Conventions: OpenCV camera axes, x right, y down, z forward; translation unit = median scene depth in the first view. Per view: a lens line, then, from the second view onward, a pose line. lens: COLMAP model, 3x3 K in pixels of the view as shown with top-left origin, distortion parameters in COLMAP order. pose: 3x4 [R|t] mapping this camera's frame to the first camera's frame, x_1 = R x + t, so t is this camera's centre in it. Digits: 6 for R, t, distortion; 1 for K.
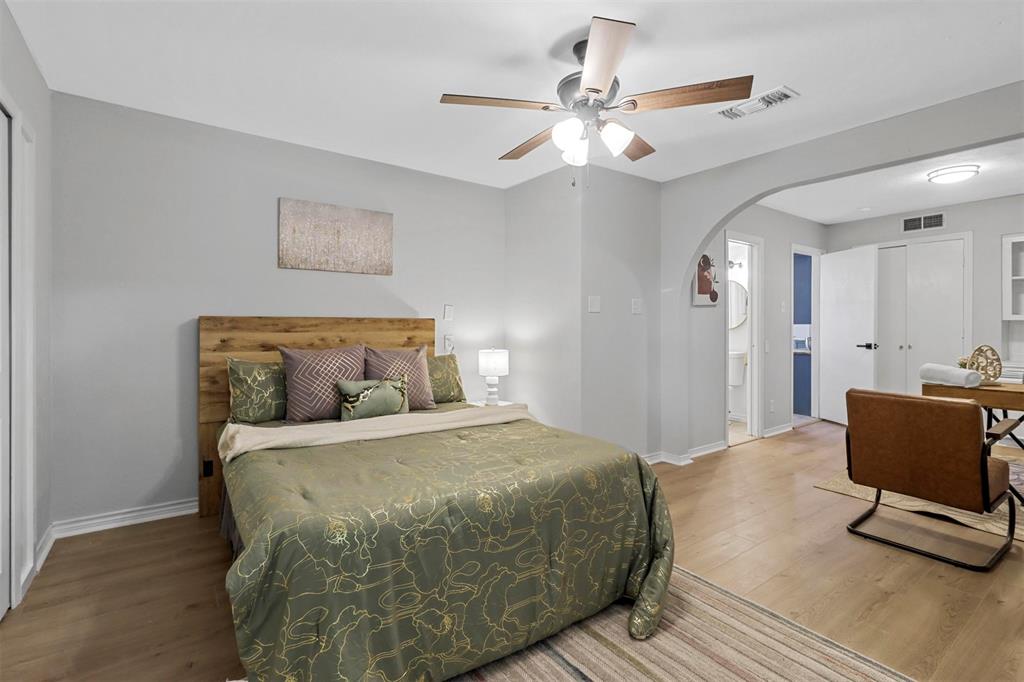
lens RADIAL K [[476.1, 0, 486.9], [0, 476.1, 333.0], [0, 0, 1]] dist [0.005085, 0.000224]
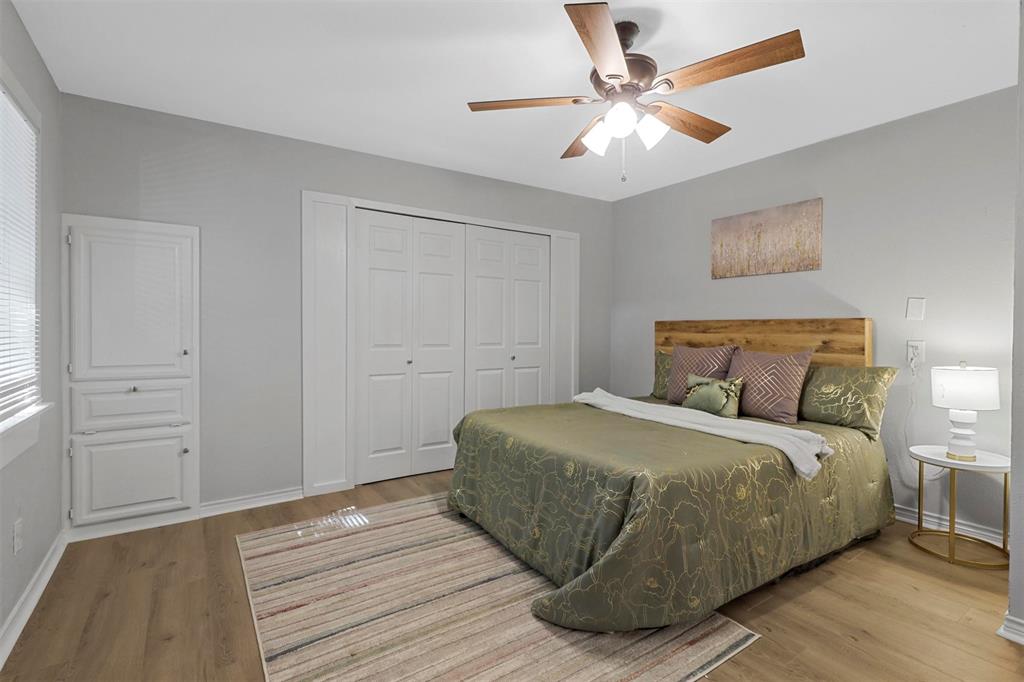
lens RADIAL K [[476.1, 0, 511.9], [0, 476.1, 335.0], [0, 0, 1]] dist [0.005085, 0.000224]
pose [[-0.015425, 0.014616, -0.999774, 0.721587], [-0.016269, 0.999757, 0.014867, -0.006016], [0.999749, 0.016495, -0.015184, 0.487530]]
